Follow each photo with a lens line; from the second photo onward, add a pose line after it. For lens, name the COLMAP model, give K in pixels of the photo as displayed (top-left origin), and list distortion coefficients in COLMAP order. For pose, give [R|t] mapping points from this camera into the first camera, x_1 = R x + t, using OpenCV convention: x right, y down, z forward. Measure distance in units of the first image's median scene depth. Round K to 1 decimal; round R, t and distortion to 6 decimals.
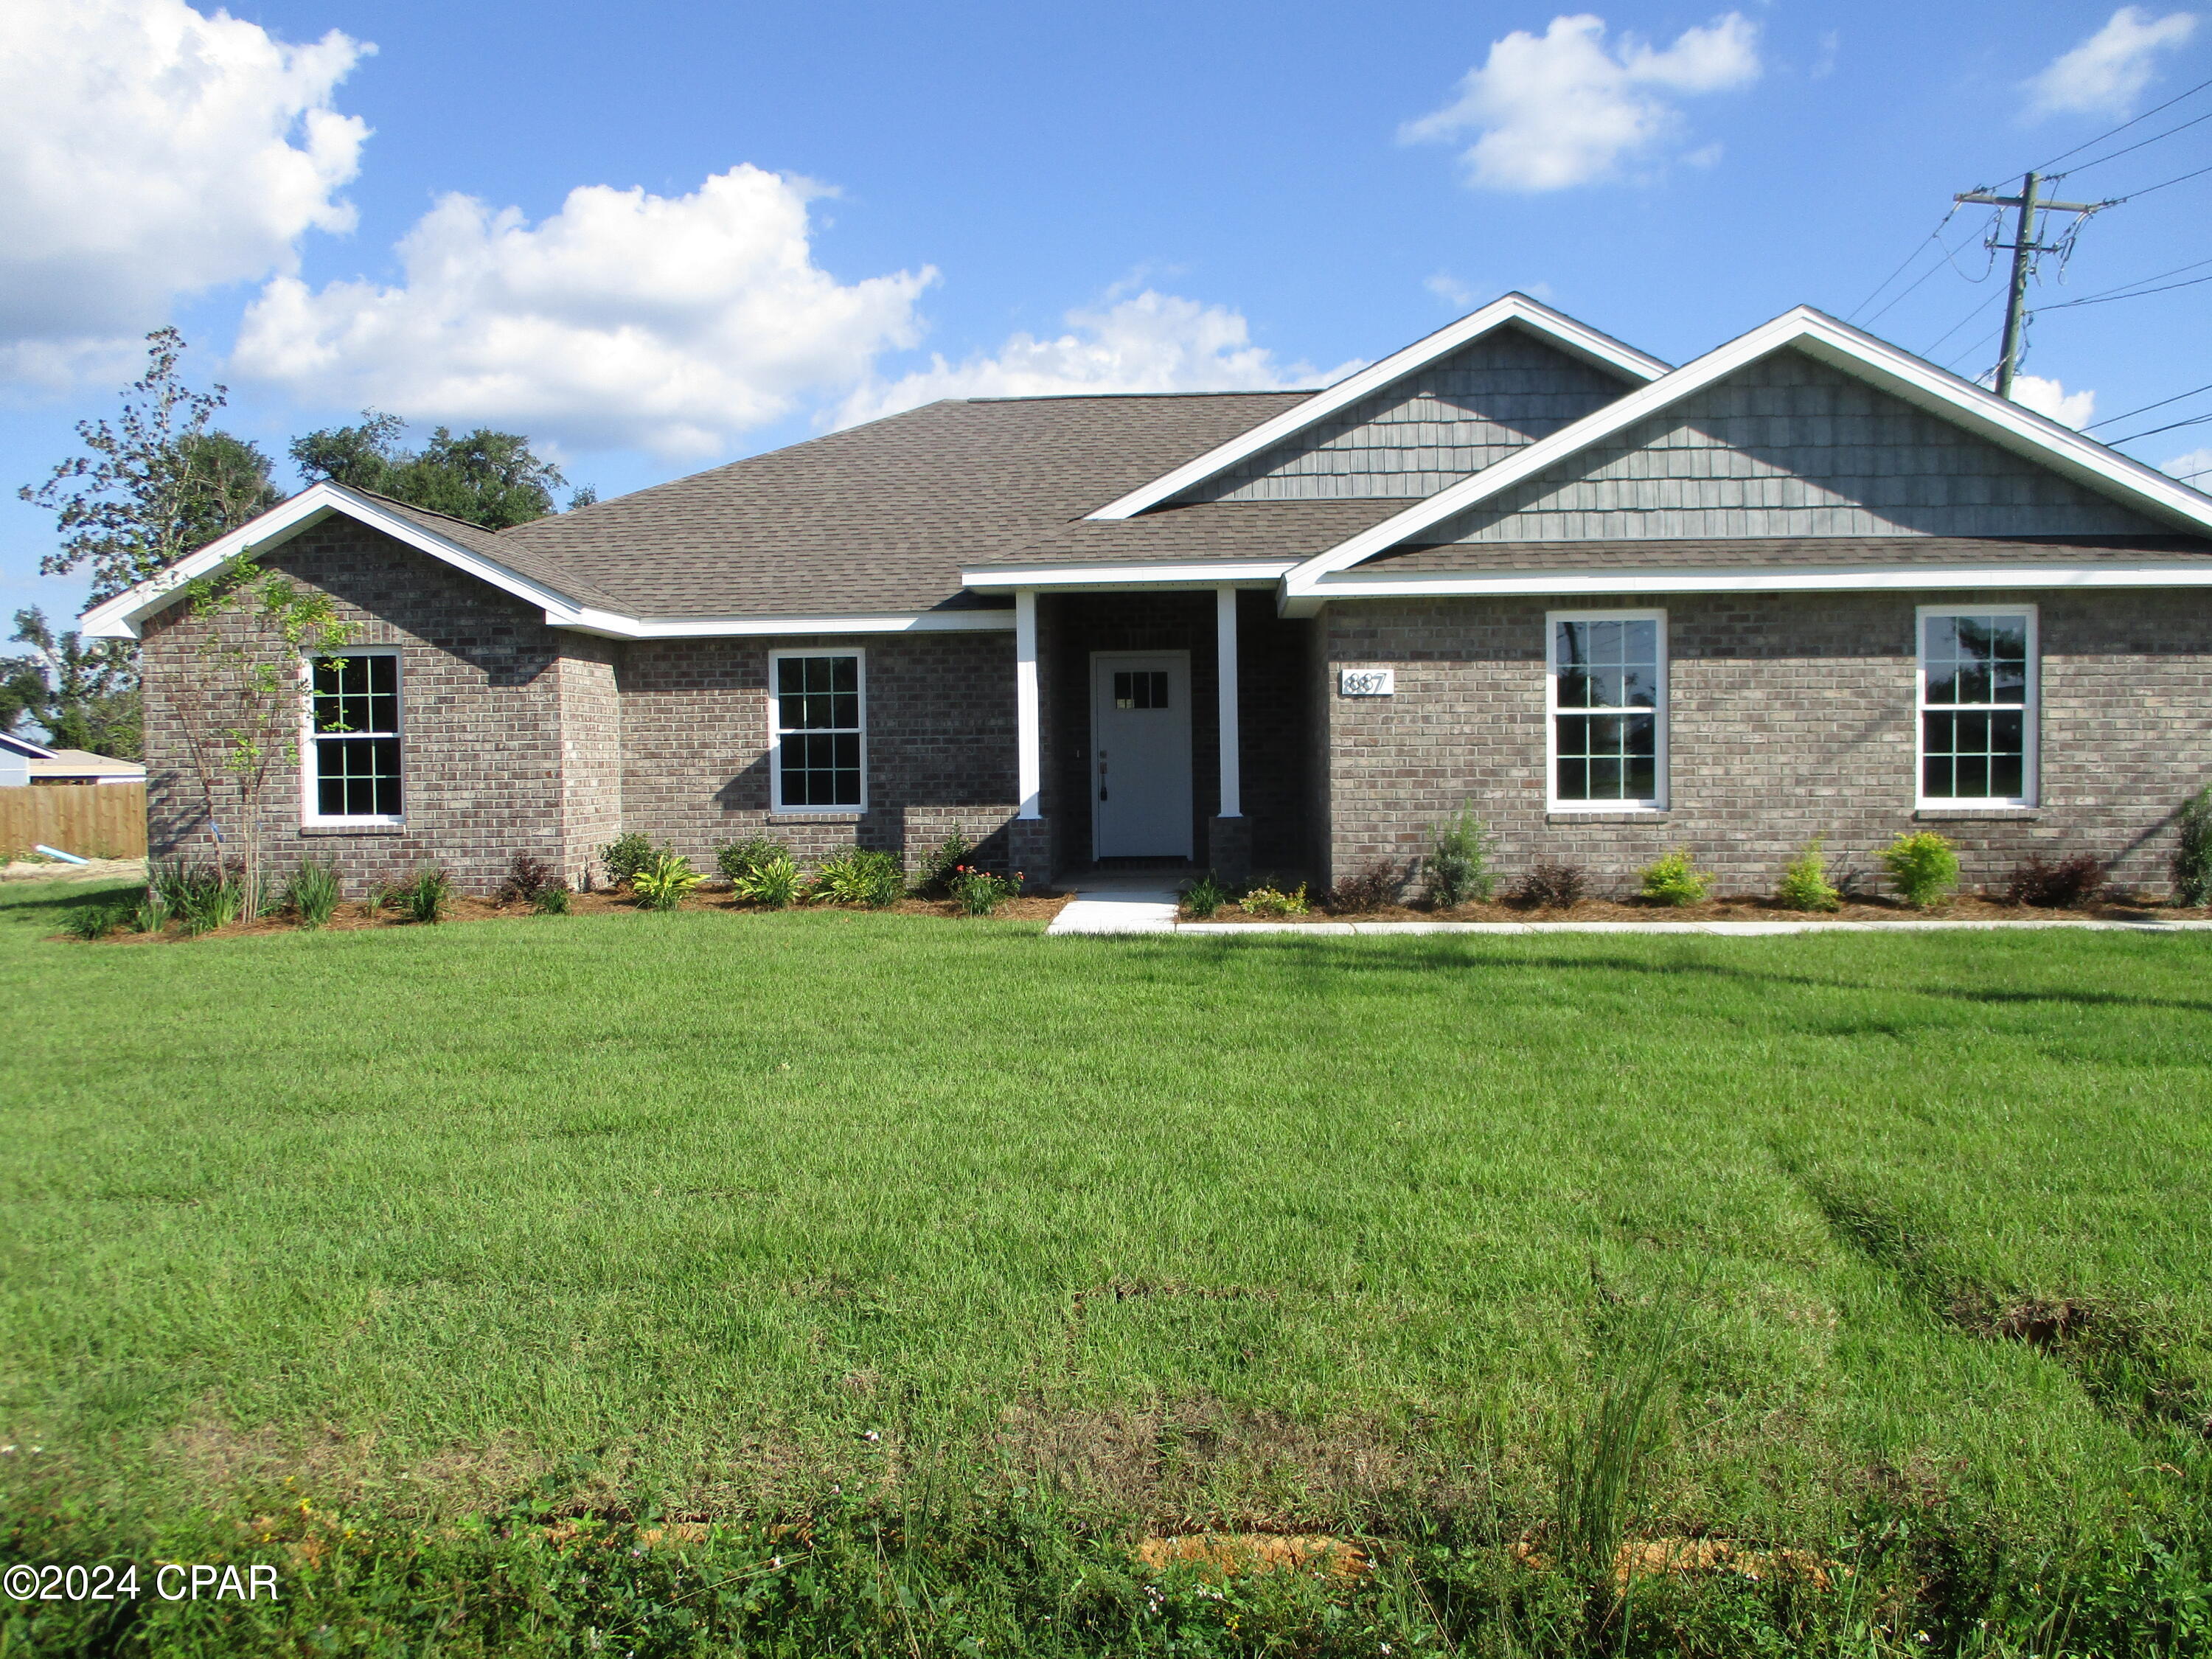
lens RADIAL K [[1850.0, 0, 1113.9], [0, 1850.0, 765.5], [0, 0, 1]] dist [-0.032919, -0.003041]
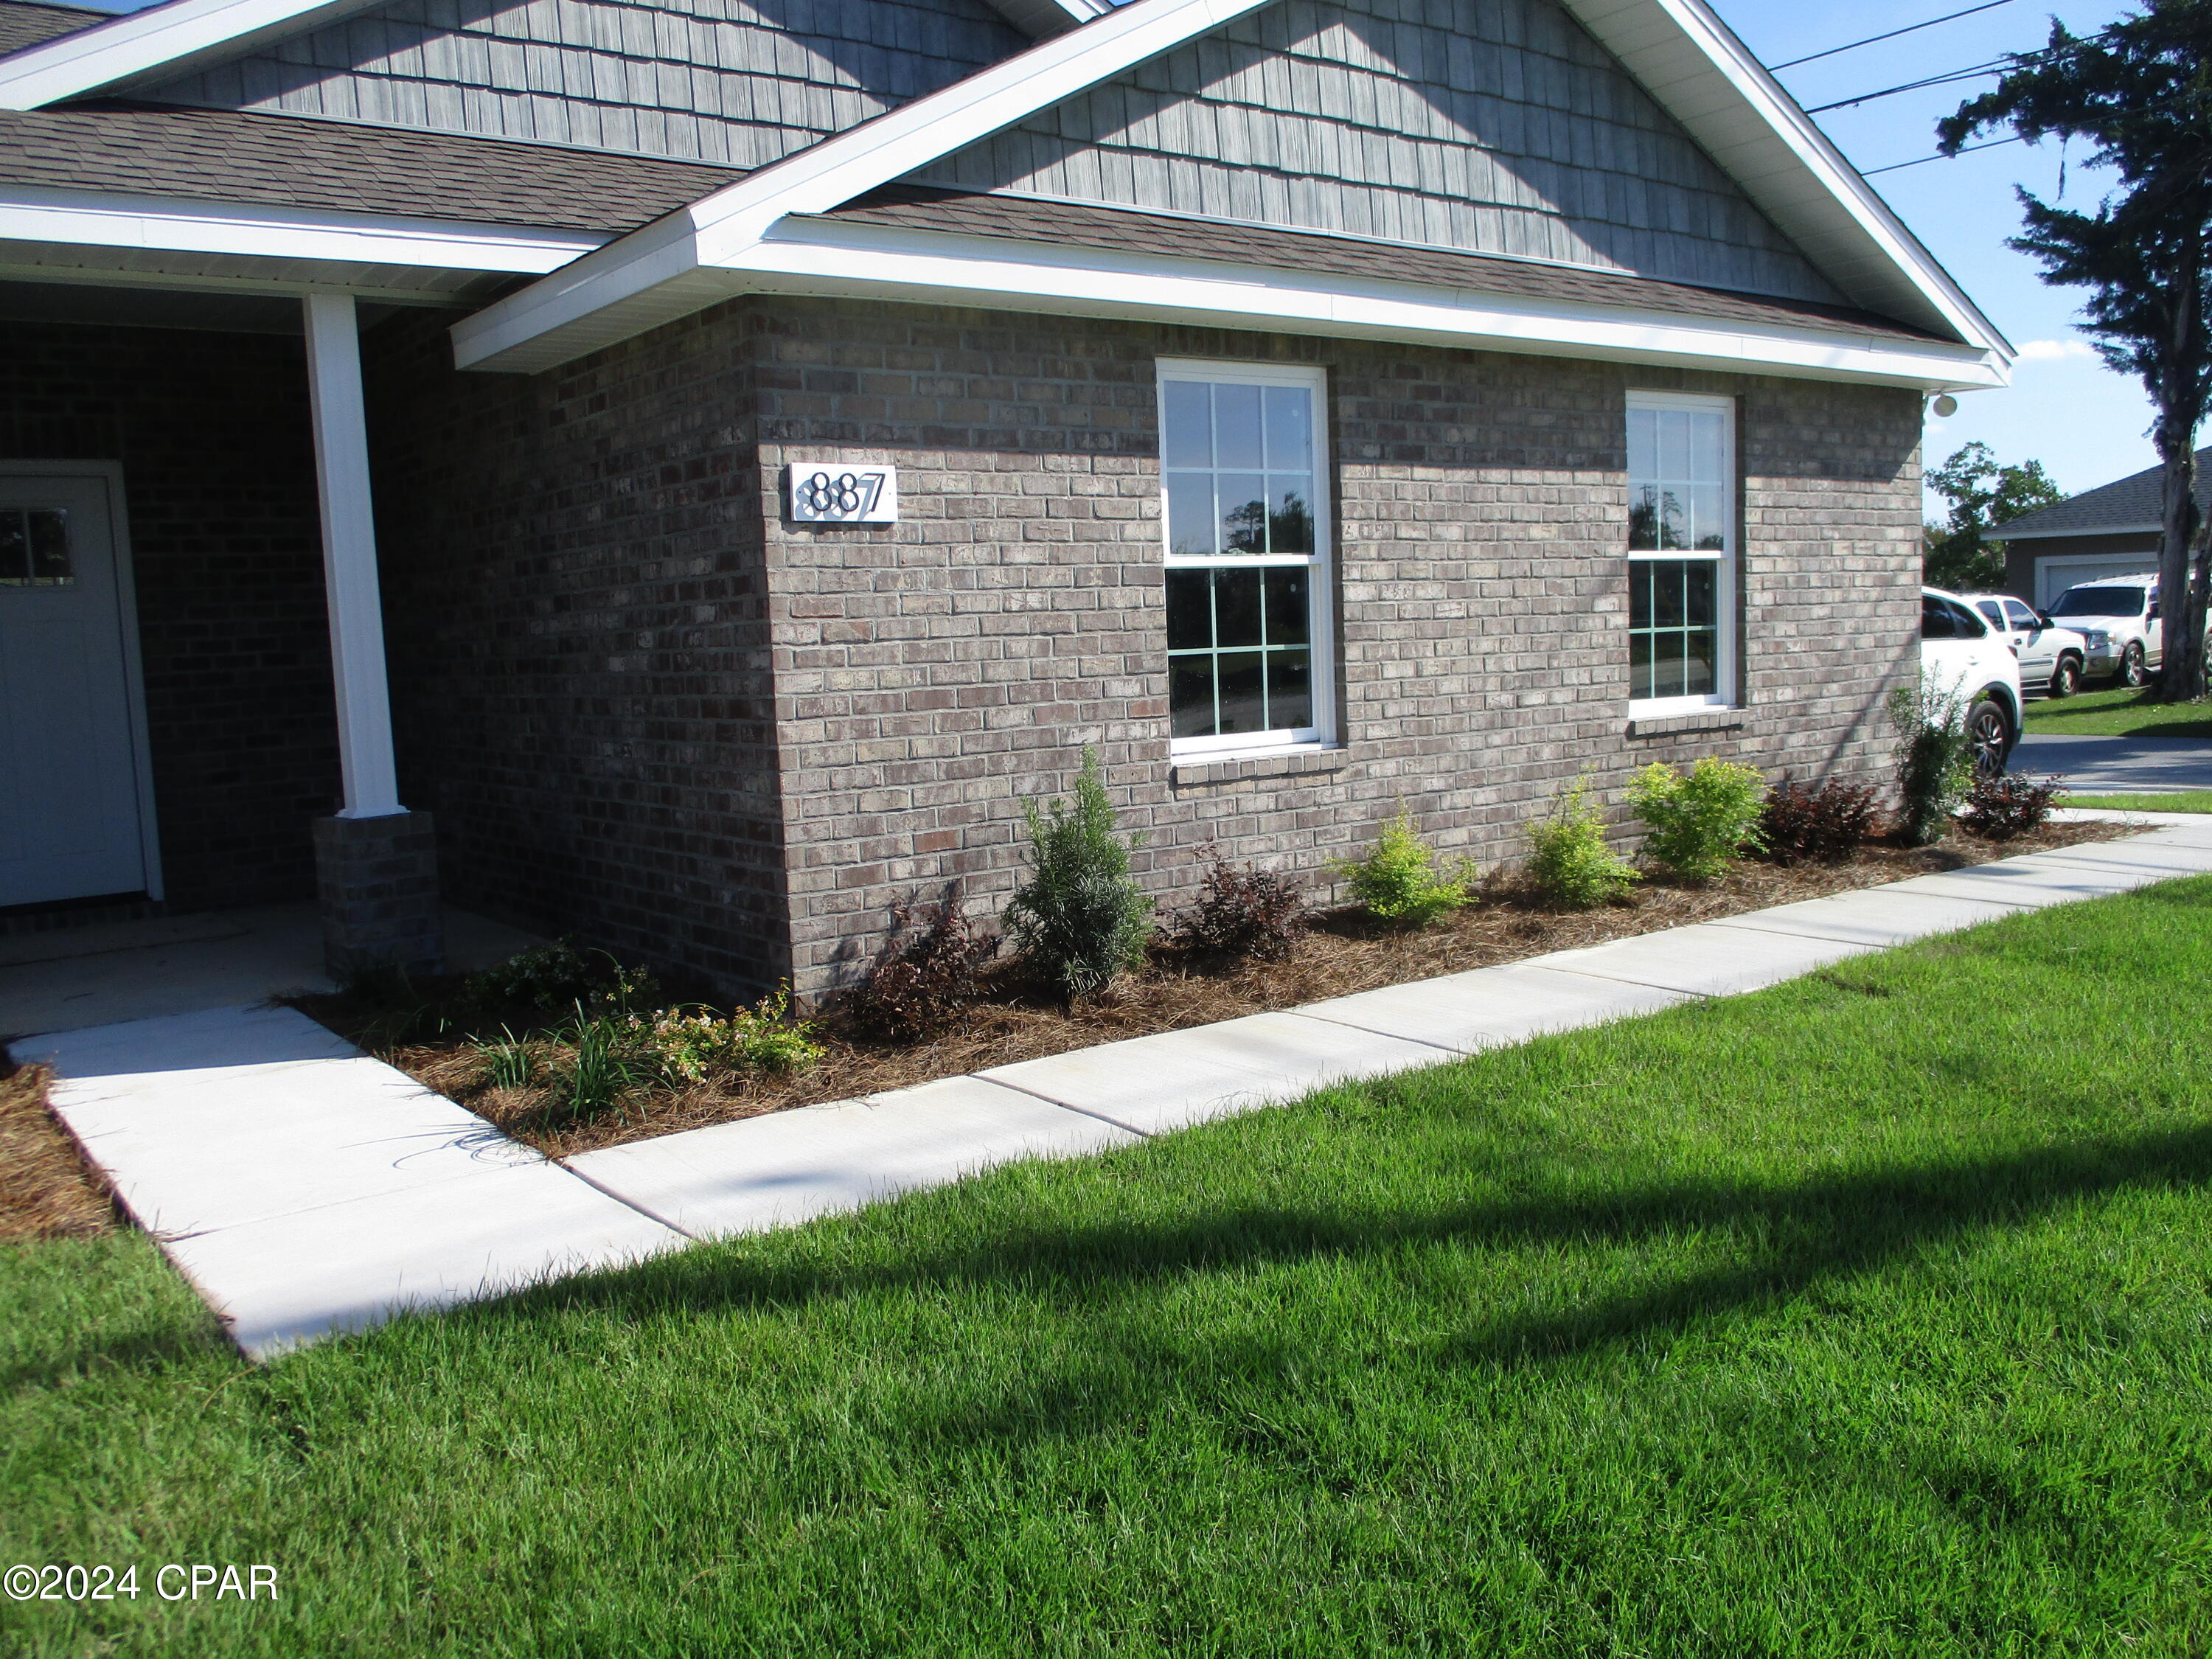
lens RADIAL K [[1850.0, 0, 1109.3], [0, 1850.0, 806.4], [0, 0, 1]] dist [-0.032919, -0.003041]
pose [[0.760525, -0.083613, 0.643902, -0.101033], [0.036107, 0.995586, 0.086633, -0.007487], [-0.648304, -0.042637, 0.760187, 0.629852]]
